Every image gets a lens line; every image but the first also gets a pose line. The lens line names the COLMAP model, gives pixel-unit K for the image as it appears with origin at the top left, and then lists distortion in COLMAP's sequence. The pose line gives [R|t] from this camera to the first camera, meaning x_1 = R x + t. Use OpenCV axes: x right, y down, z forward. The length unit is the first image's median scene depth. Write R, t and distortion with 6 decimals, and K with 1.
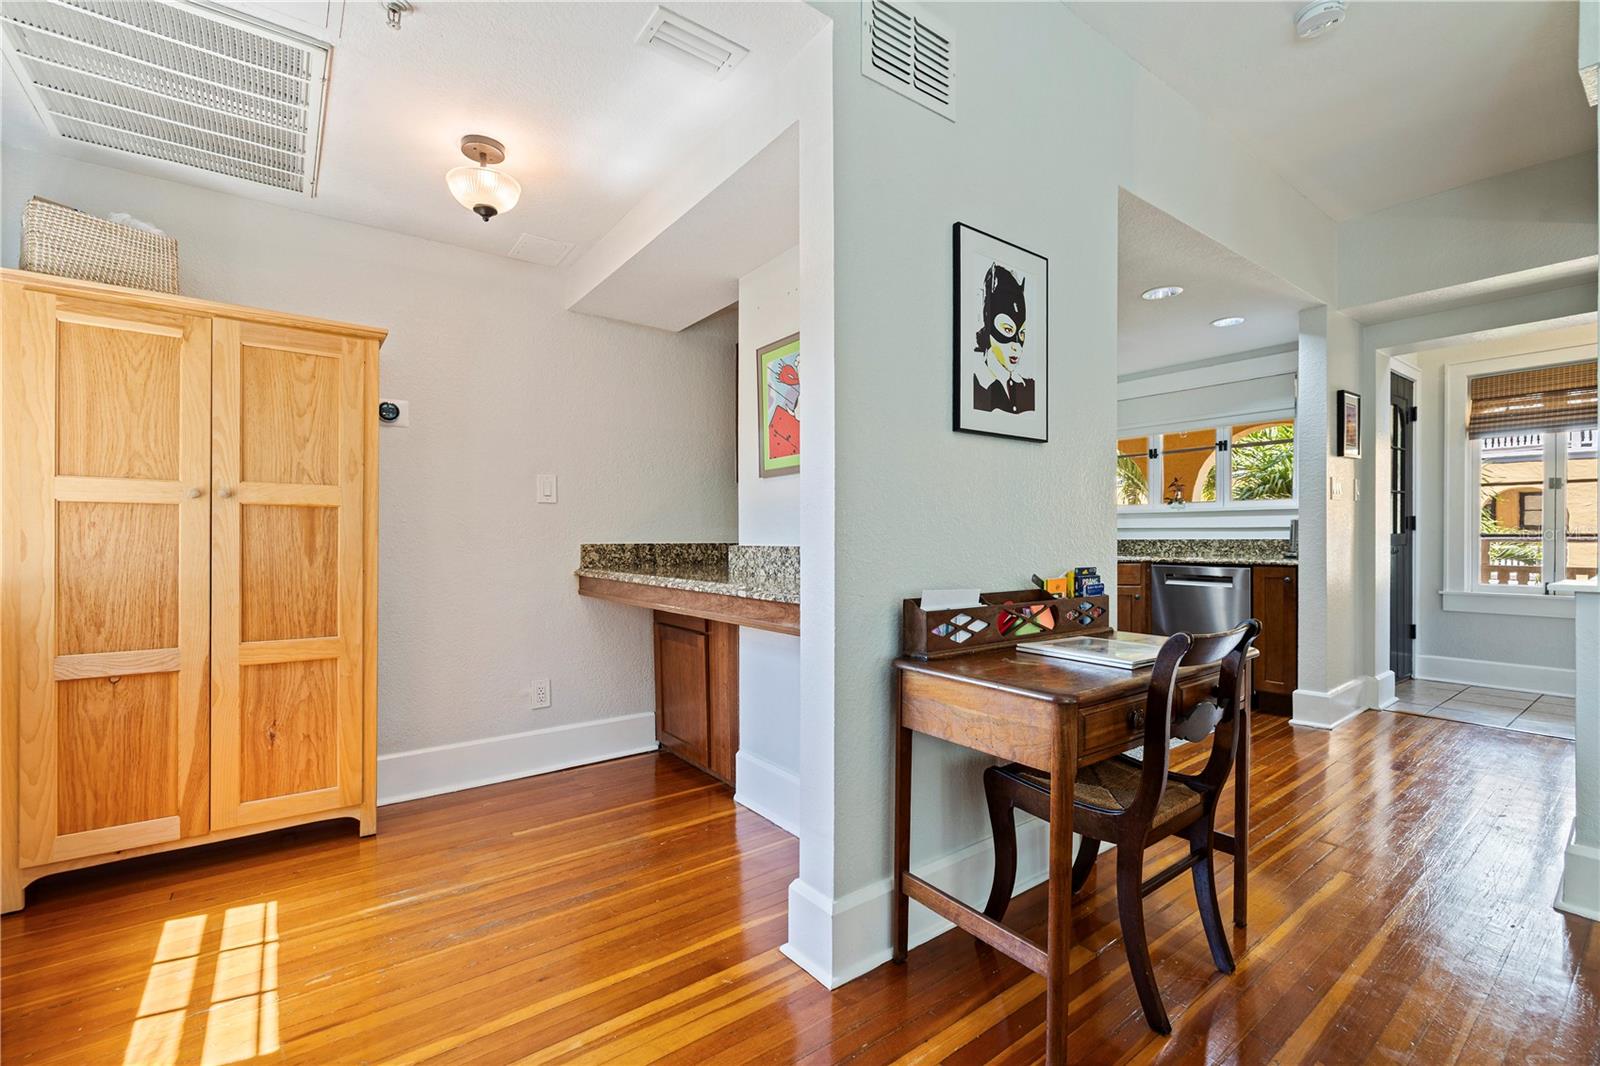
lens RADIAL K [[680.3, 0, 805.0], [0, 680.3, 533.4], [0, 0, 1]] dist [0.003399, -0.000468]
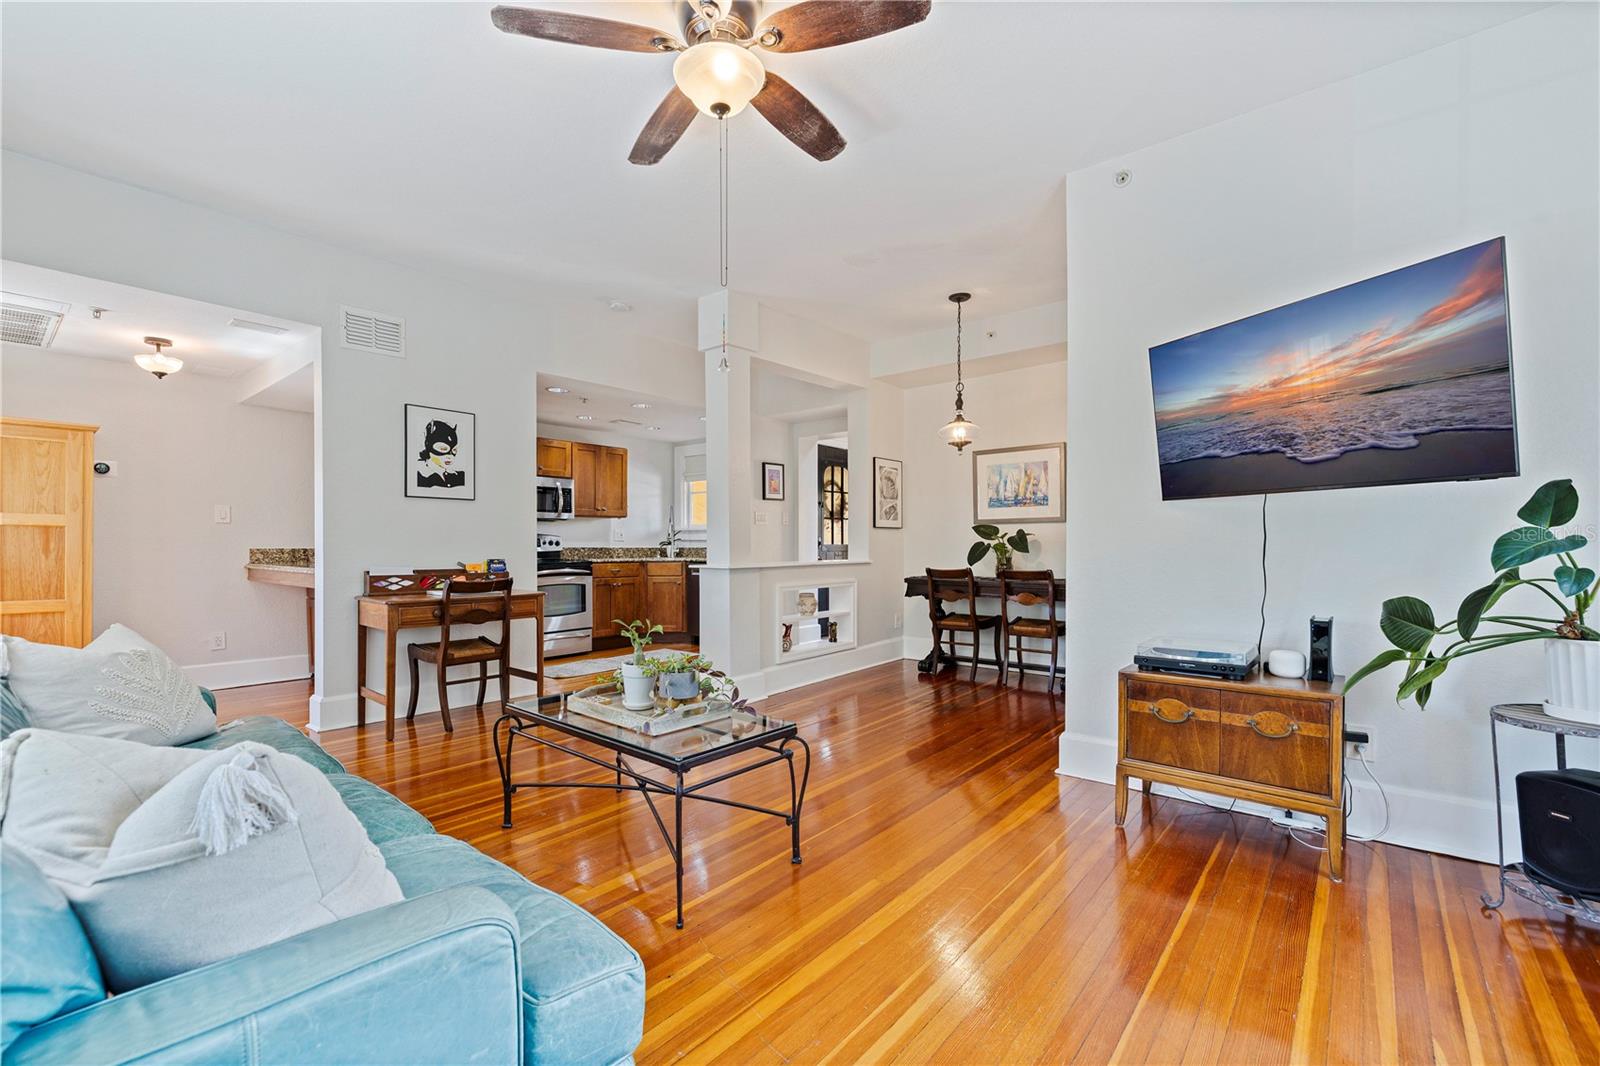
lens RADIAL K [[680.3, 0, 807.5], [0, 680.3, 545.7], [0, 0, 1]] dist [0.003399, -0.000468]
pose [[0.973305, 0.003137, 0.229495, 0.833427], [-0.004109, 0.999984, 0.003758, -0.003668], [-0.229480, -0.004601, 0.973303, -1.241016]]
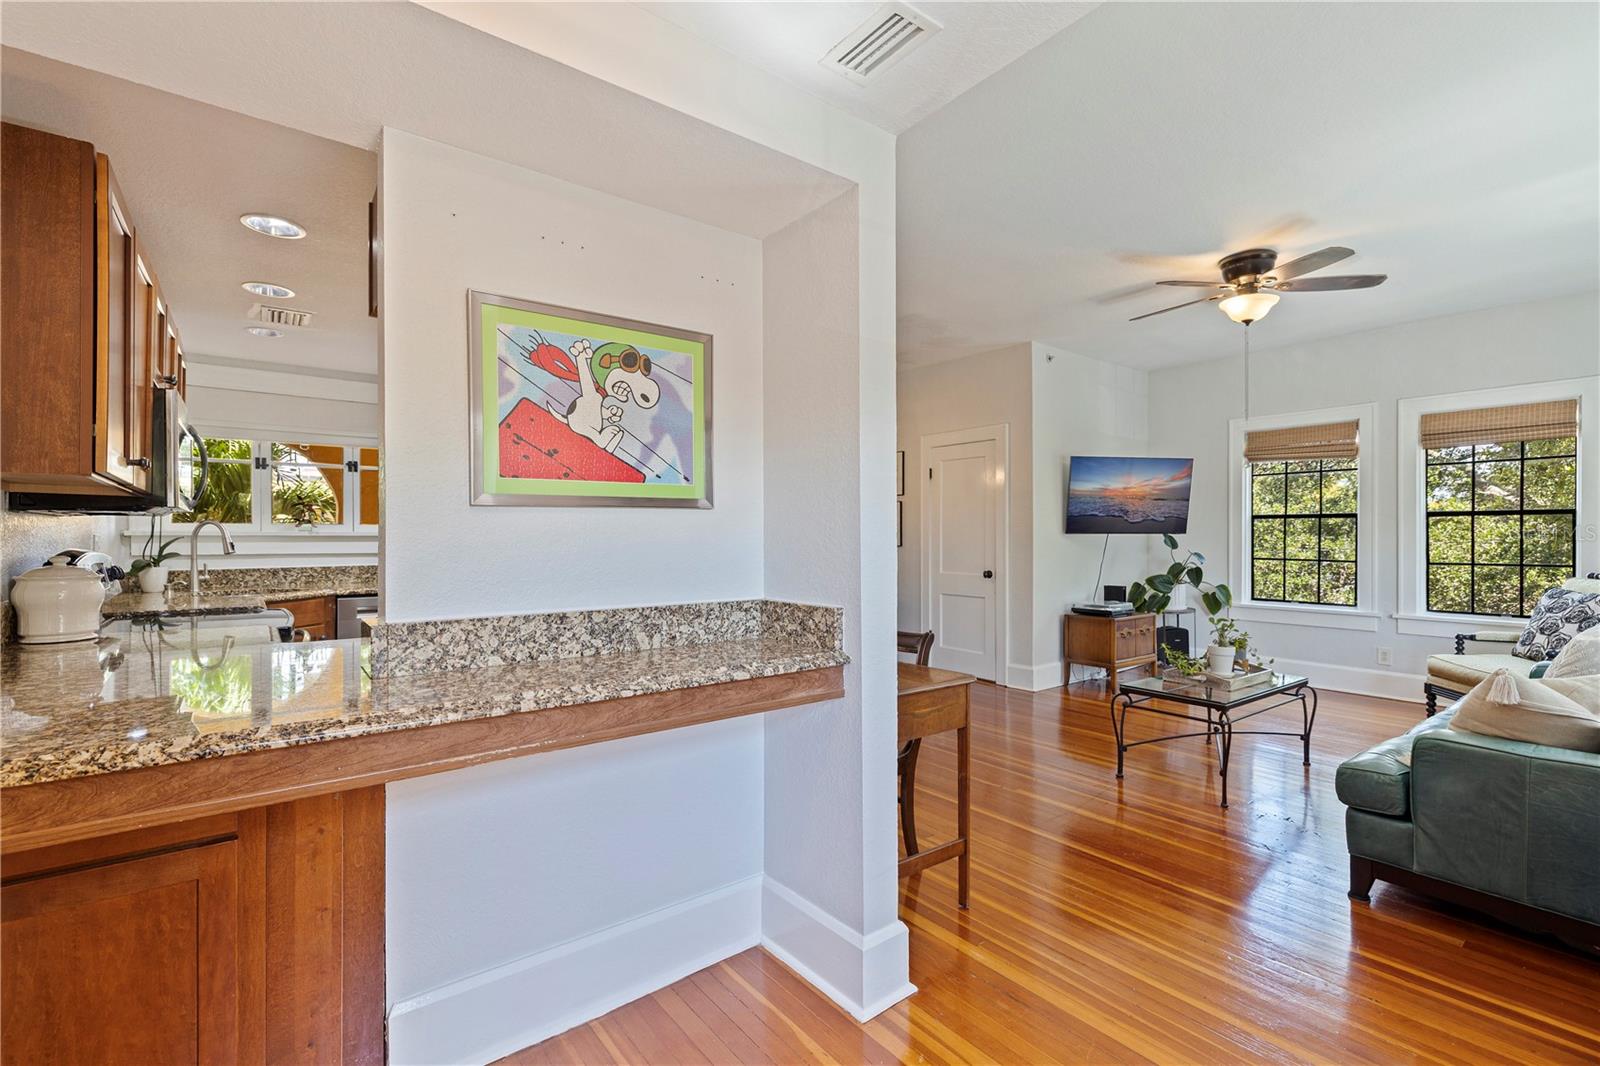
lens RADIAL K [[680.3, 0, 815.3], [0, 680.3, 534.8], [0, 0, 1]] dist [0.003399, -0.000468]
pose [[-0.000477, 0.011679, 0.999932, -0.685955], [-0.002494, 0.999929, -0.011680, -0.050198], [-0.999997, -0.002500, -0.000448, 0.718927]]
